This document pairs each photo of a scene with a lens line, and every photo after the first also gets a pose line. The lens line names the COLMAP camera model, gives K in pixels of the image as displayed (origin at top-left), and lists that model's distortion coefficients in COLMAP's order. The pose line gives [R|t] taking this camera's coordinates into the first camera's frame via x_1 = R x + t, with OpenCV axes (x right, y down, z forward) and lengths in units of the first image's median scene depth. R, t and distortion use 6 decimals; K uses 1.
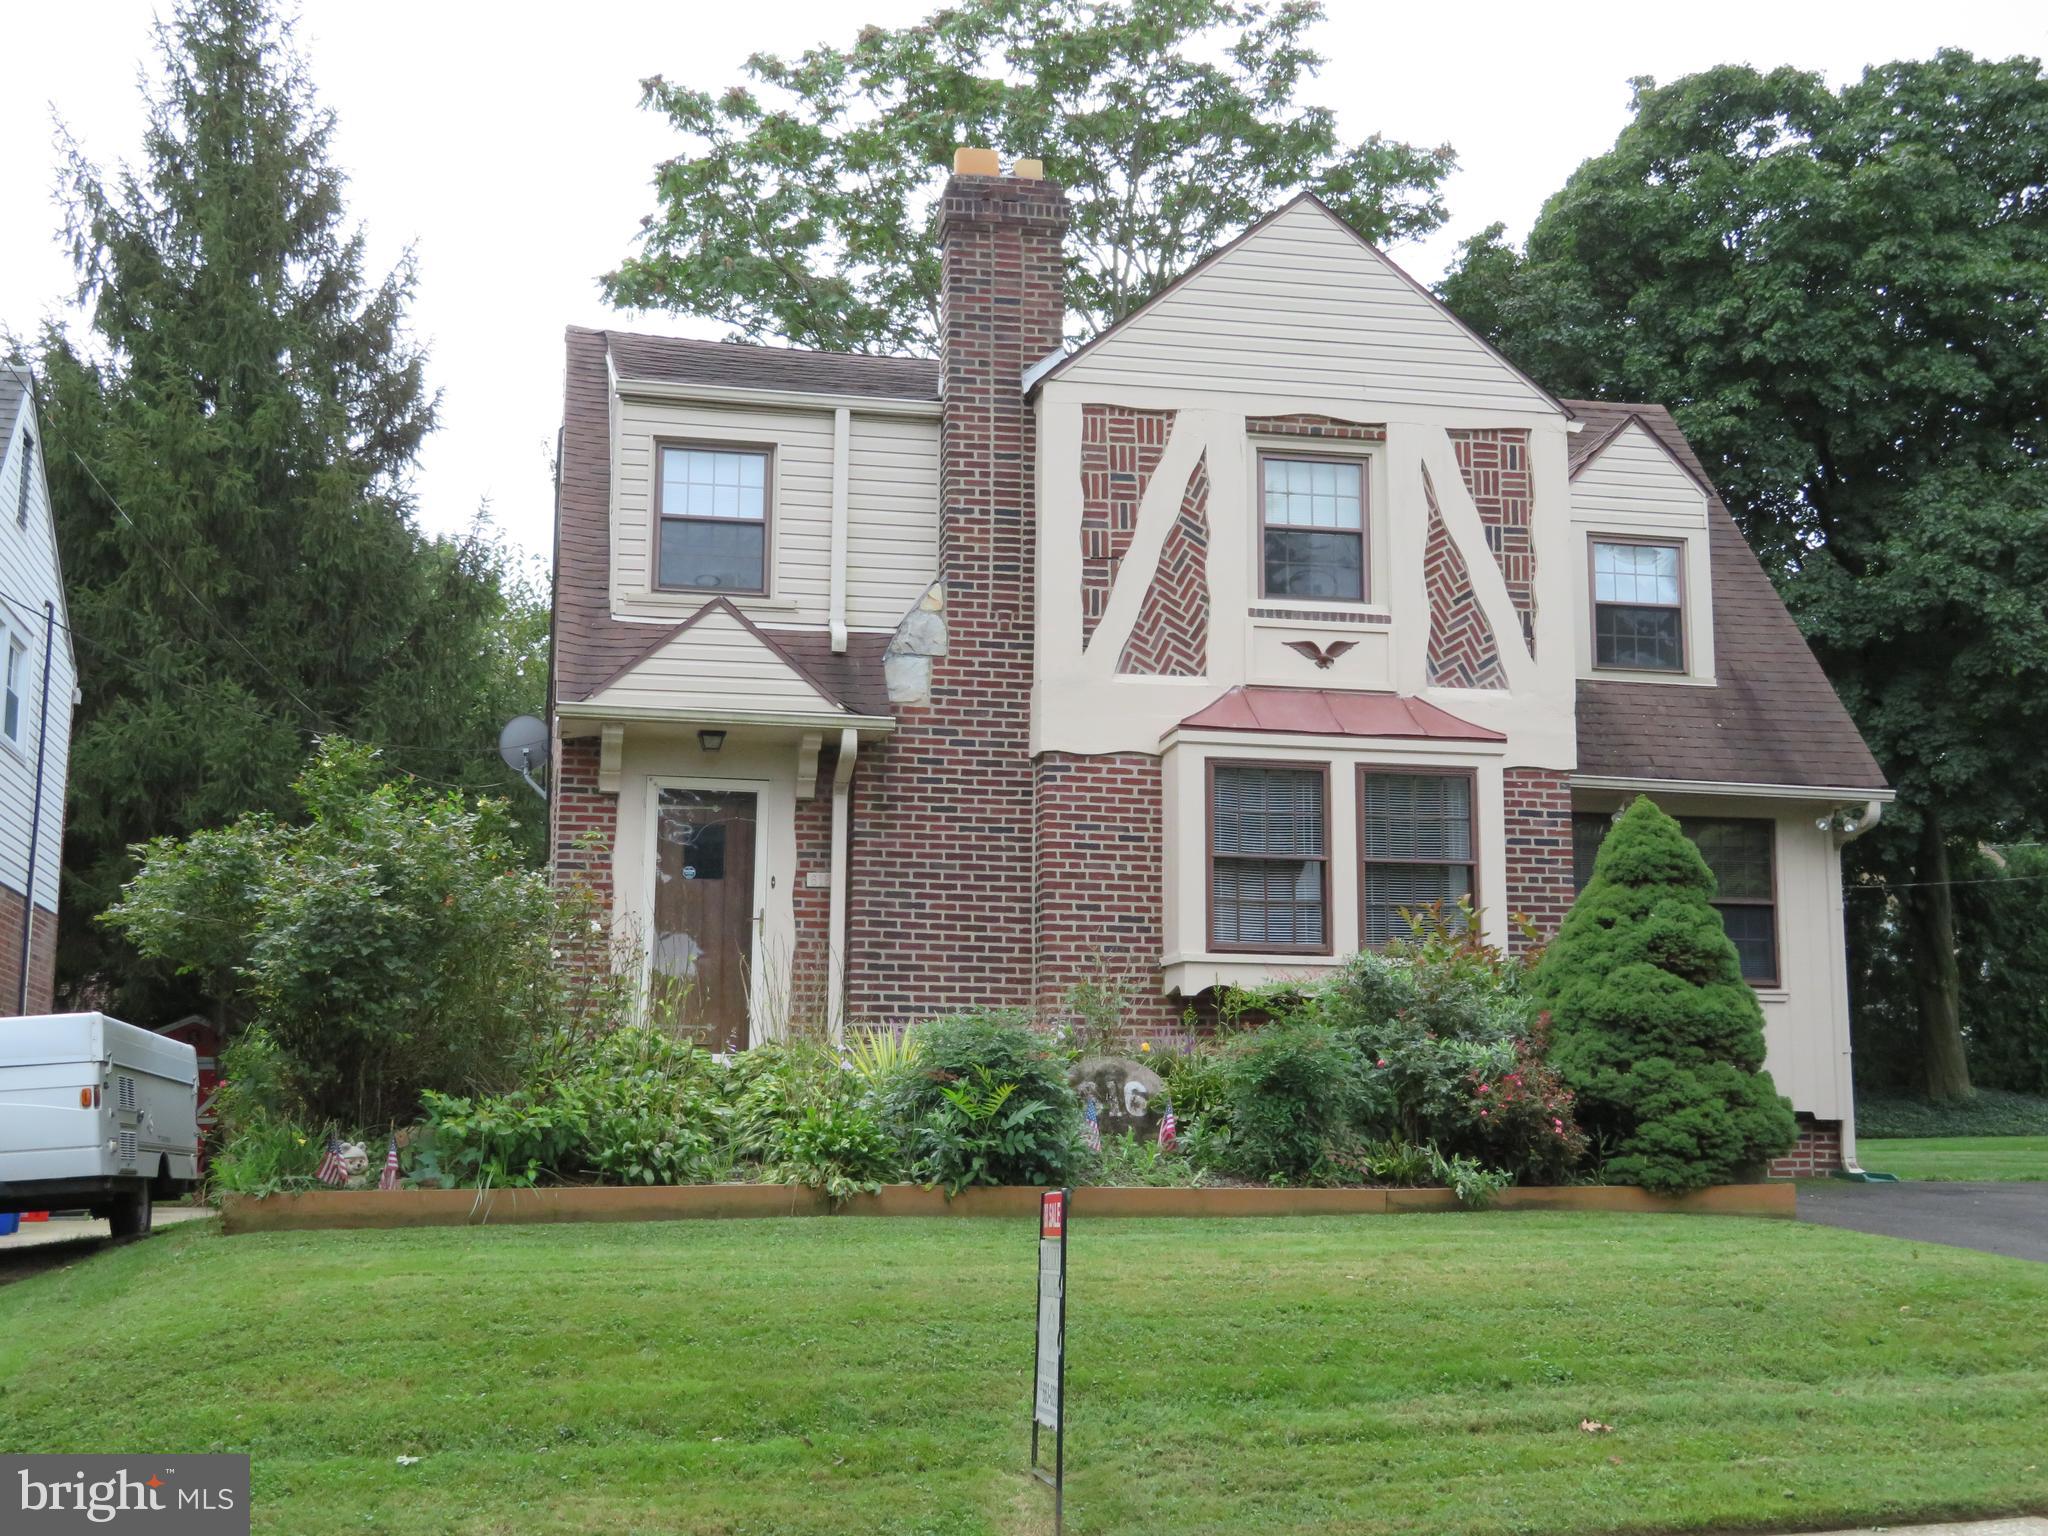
lens RADIAL K [[2321.9, 0, 1022.9], [0, 2321.9, 771.3], [0, 0, 1]] dist [0.009066, 0.000000]
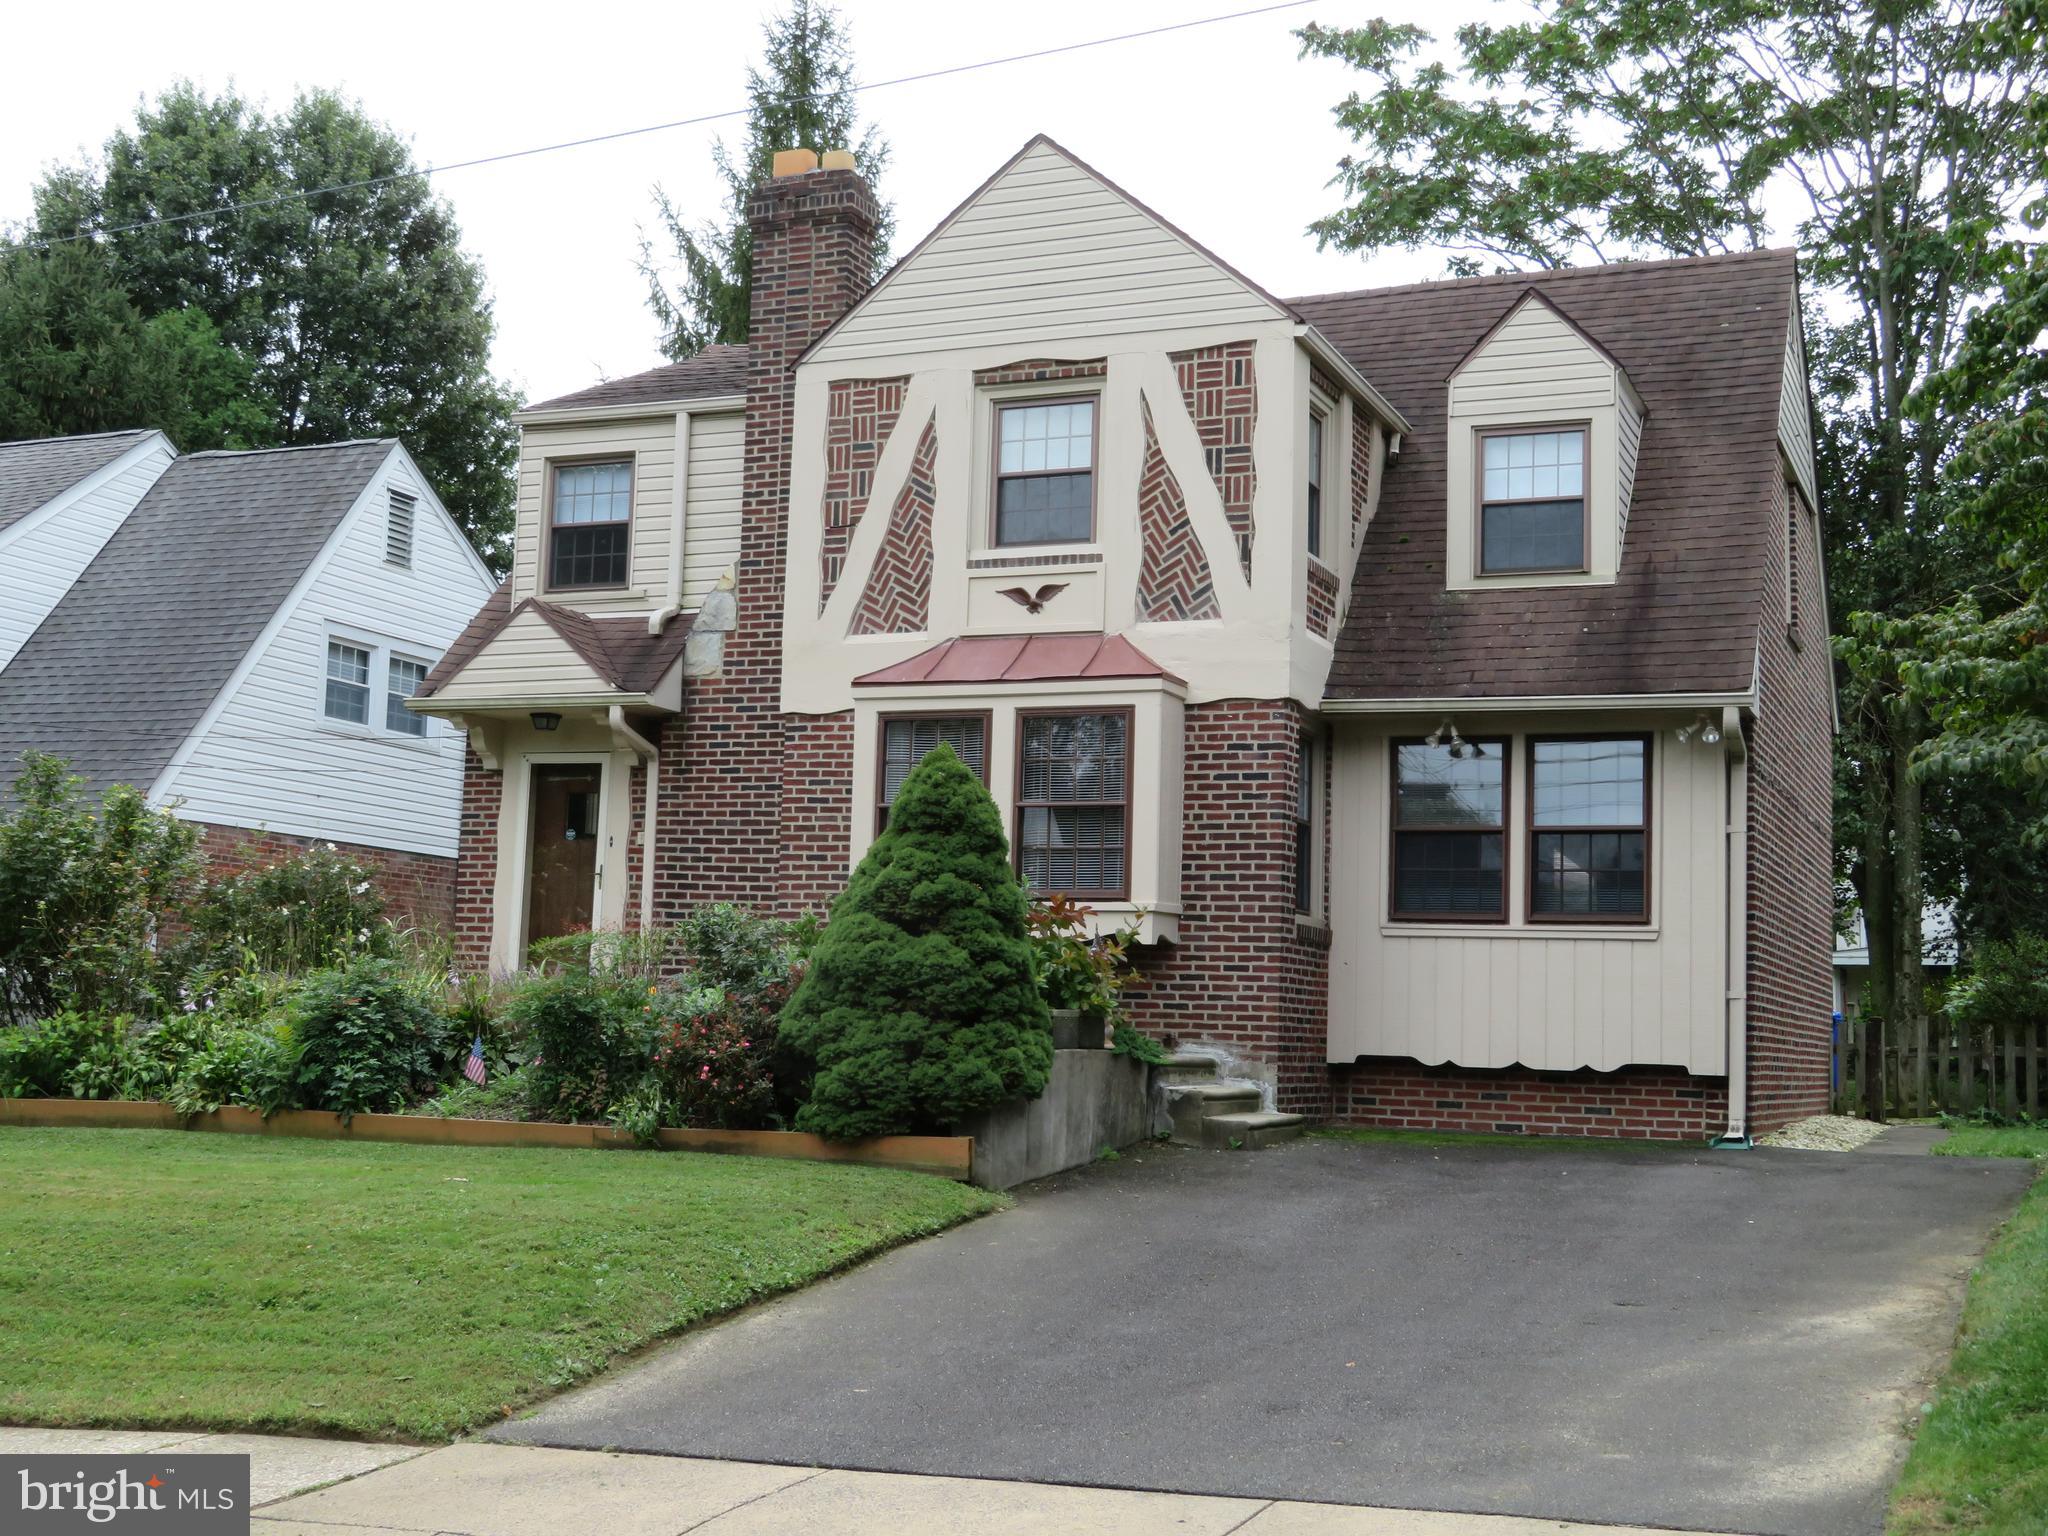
lens RADIAL K [[2321.9, 0, 1024.6], [0, 2321.9, 761.3], [0, 0, 1]] dist [0.009066, 0.000000]
pose [[0.839923, -0.045438, -0.540800, 0.661304], [0.062049, 0.997995, 0.012516, 0.006668], [0.539147, -0.044068, 0.841058, 0.149448]]
